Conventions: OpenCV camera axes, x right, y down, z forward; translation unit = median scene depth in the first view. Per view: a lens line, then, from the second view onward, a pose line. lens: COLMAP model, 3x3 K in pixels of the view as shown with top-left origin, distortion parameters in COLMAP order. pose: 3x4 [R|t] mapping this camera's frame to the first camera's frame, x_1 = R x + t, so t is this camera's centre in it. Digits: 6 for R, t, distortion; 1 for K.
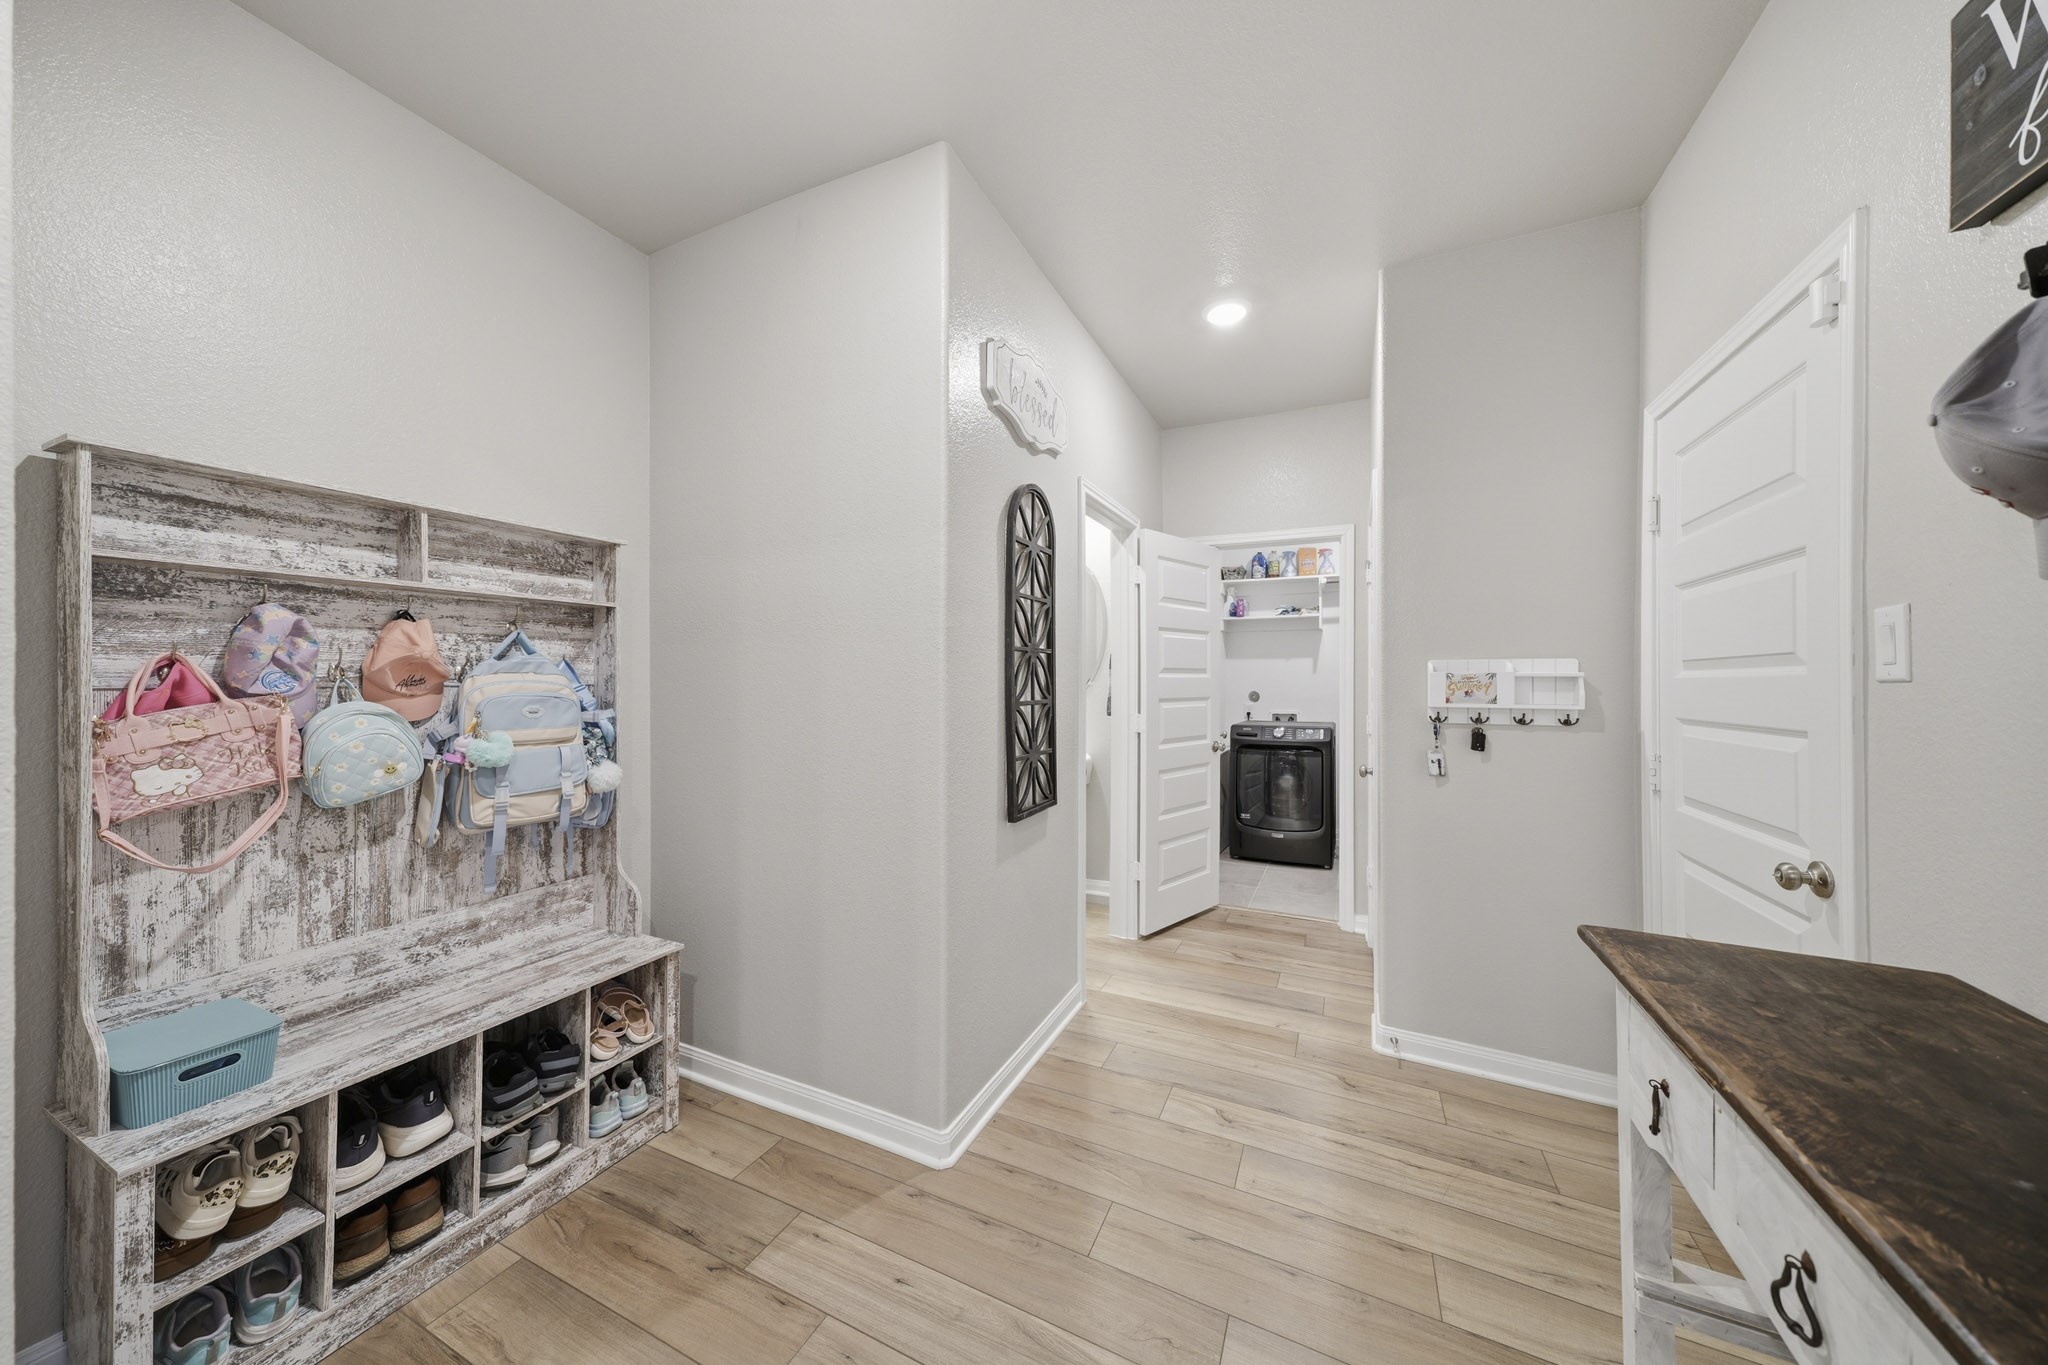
lens RADIAL K [[722.2, 0, 1024.0], [0, 722.2, 682.5], [0, 0, 1]] dist [-0.000309, 0.000063]
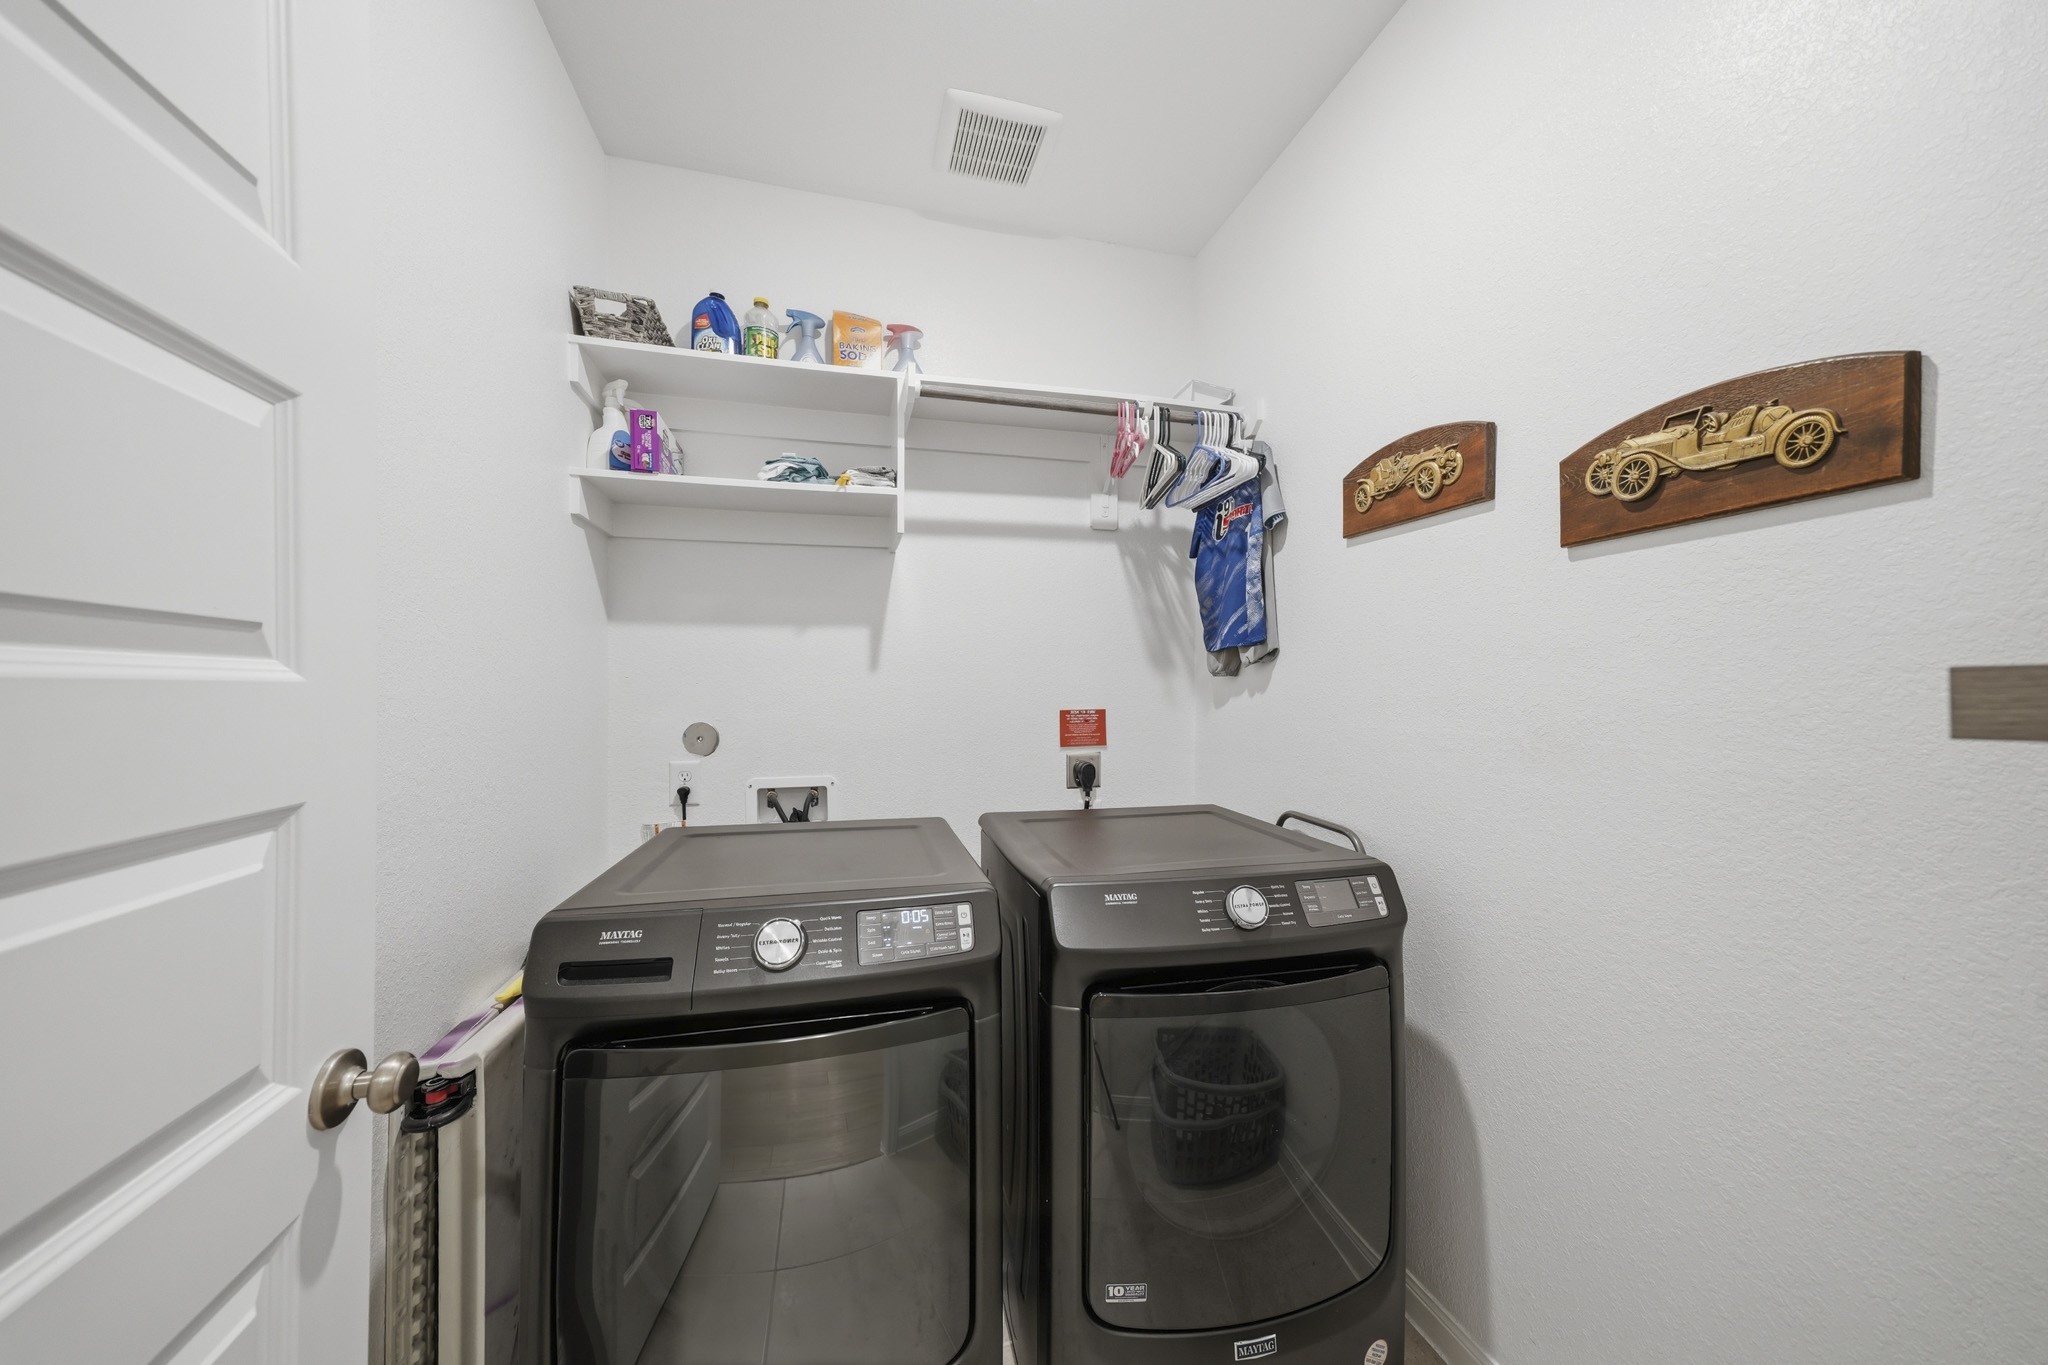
lens RADIAL K [[722.2, 0, 1024.0], [0, 722.2, 682.5], [0, 0, 1]] dist [-0.000309, 0.000063]
pose [[0.782567, -0.000173, 0.622567, 0.235095], [0.003307, 0.999987, -0.003879, -0.004527], [-0.622558, 0.005095, 0.782557, 0.669138]]
